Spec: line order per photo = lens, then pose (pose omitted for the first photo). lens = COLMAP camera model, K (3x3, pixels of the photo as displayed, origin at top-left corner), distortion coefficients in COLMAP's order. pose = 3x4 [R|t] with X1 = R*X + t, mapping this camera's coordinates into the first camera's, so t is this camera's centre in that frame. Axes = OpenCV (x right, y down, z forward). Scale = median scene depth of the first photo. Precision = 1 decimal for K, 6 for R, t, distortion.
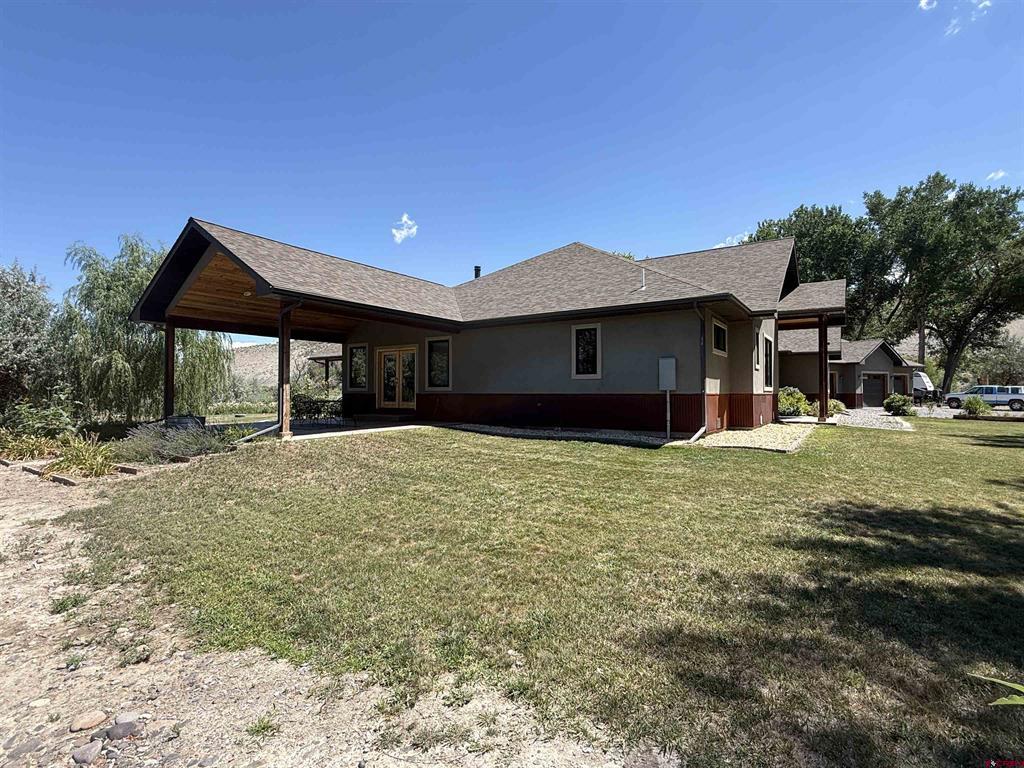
lens RADIAL K [[503.7, 0, 512.0], [0, 503.7, 385.5], [0, 0, 1]] dist [-0.001735, 0.000312]
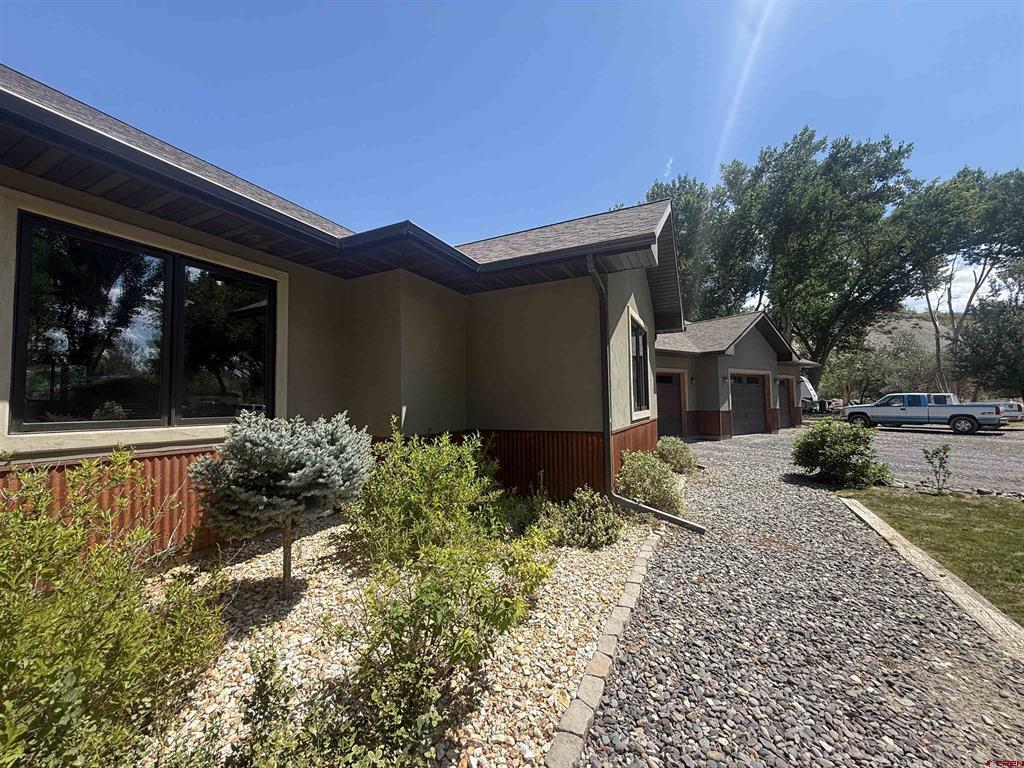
lens RADIAL K [[410.7, 0, 513.3], [0, 410.7, 383.0], [0, 0, 1]] dist [0.001313, 0.000003]
pose [[0.990752, -0.009263, 0.135368, 0.295774], [0.014043, 0.999310, -0.034396, -0.001286], [-0.134956, 0.035979, 0.990198, 0.433314]]
